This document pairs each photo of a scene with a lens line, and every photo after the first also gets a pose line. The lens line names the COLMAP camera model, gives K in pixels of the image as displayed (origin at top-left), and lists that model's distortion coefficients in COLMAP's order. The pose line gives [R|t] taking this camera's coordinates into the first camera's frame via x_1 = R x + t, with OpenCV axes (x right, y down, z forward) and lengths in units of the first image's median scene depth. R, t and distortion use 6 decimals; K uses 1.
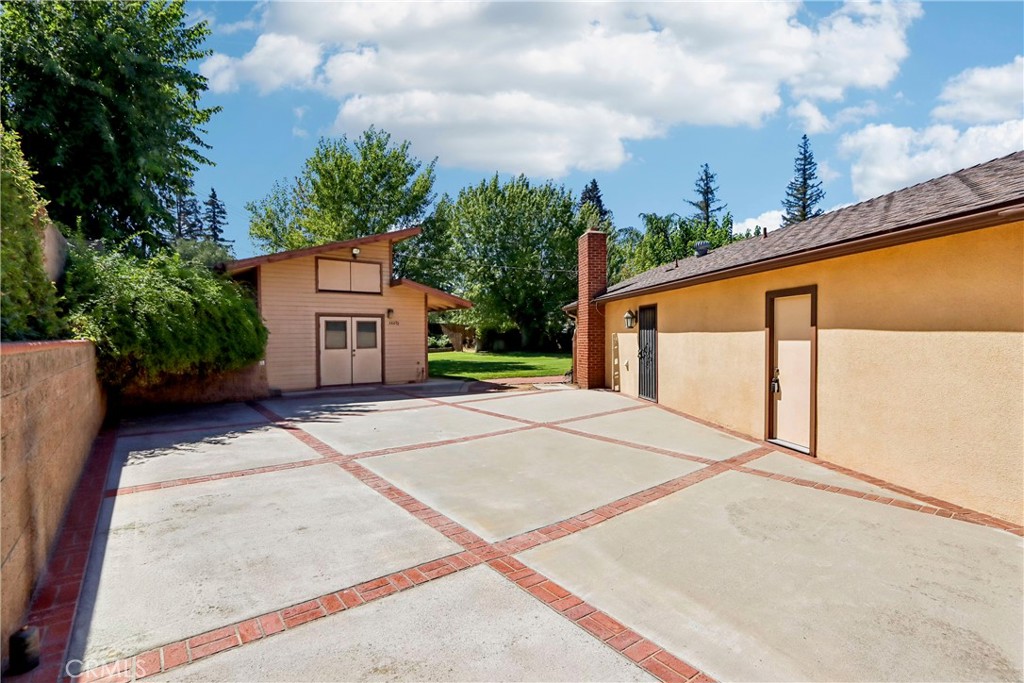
lens RADIAL K [[471.5, 0, 513.1], [0, 471.5, 341.1], [0, 0, 1]] dist [-0.003433, -0.000140]
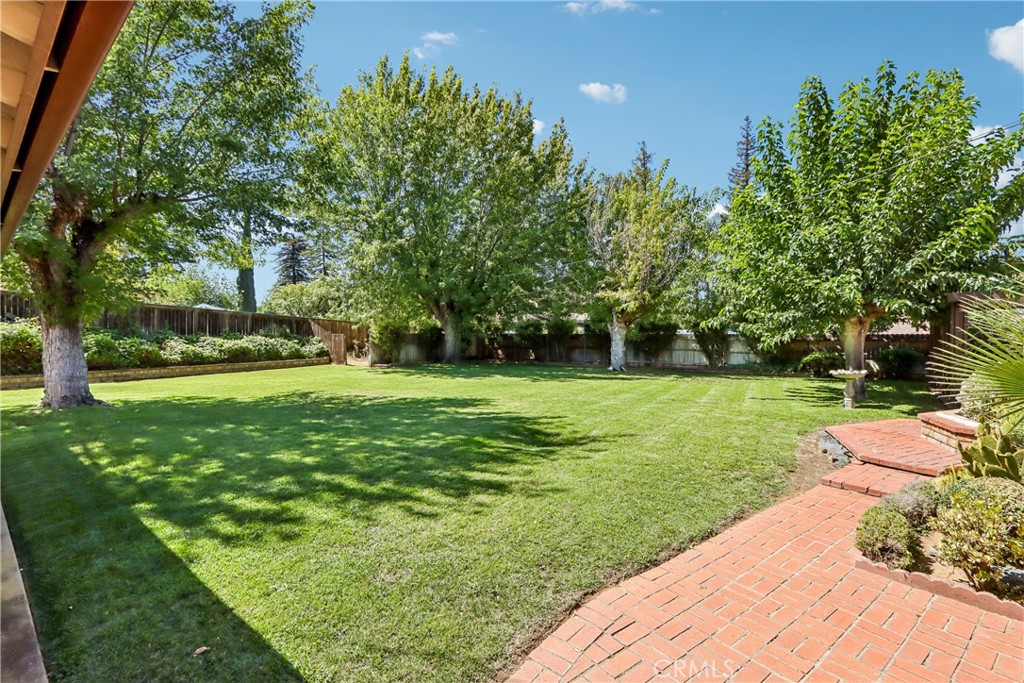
lens RADIAL K [[471.5, 0, 508.0], [0, 471.5, 337.1], [0, 0, 1]] dist [-0.003433, -0.000140]
pose [[0.978365, -0.001562, 0.206880, -0.029920], [0.005075, 0.999852, -0.016450, -0.001424], [-0.206824, 0.017144, 0.978228, 0.365206]]
